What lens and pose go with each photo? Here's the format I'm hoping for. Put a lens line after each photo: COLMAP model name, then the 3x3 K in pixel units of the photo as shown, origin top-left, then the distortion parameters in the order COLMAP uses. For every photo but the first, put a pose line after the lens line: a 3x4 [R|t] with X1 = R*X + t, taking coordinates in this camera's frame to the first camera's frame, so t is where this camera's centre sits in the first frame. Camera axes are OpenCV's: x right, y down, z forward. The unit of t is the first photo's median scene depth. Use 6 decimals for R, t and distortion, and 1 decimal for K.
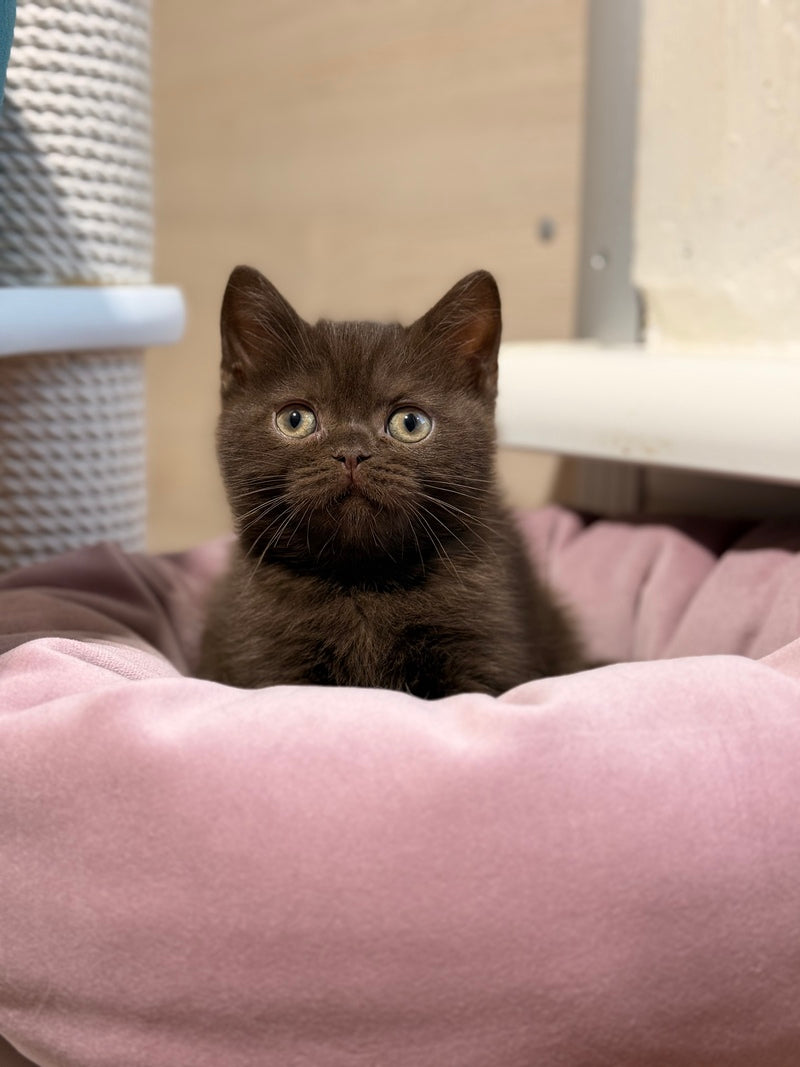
lens RADIAL K [[1562.3, 0, 400.0], [0, 1562.3, 533.5], [0, 0, 1]] dist [0.300027, -0.837389]
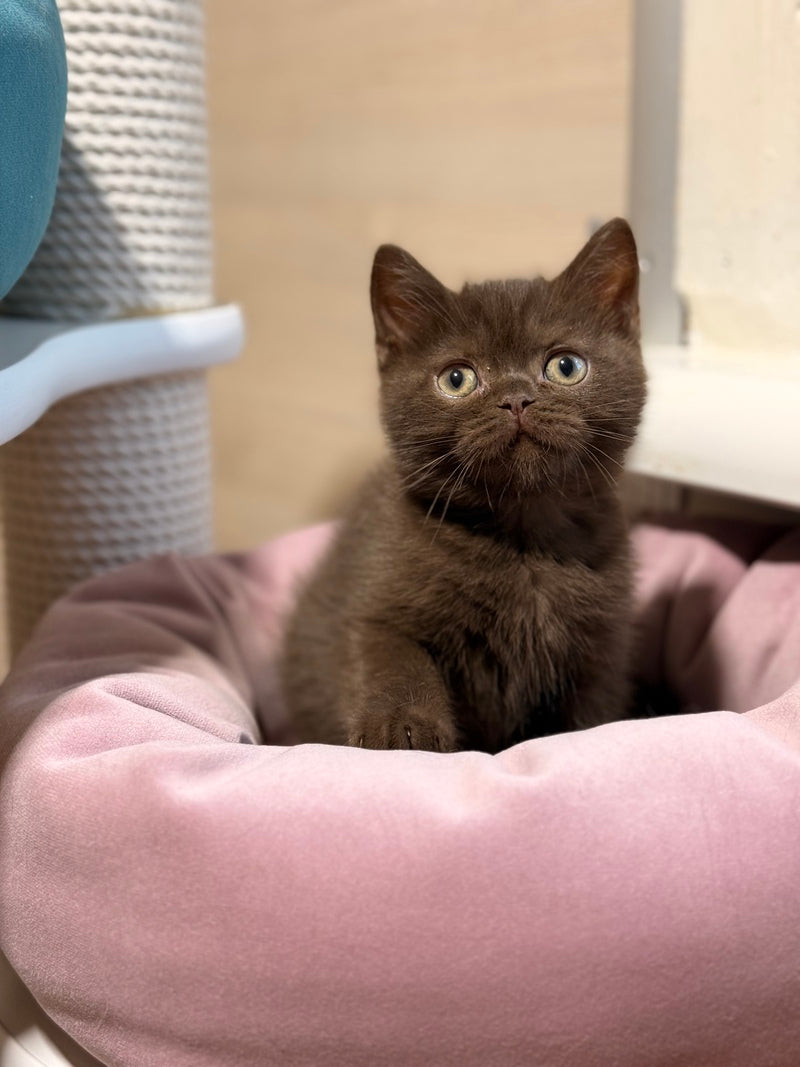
lens RADIAL K [[1562.3, 0, 400.0], [0, 1562.3, 533.5], [0, 0, 1]] dist [0.300027, -0.837389]
pose [[0.997419, -0.003040, -0.071742, 0.075736], [0.008968, 0.996555, 0.082451, -0.154768], [0.071244, -0.082881, 0.994010, -0.089813]]
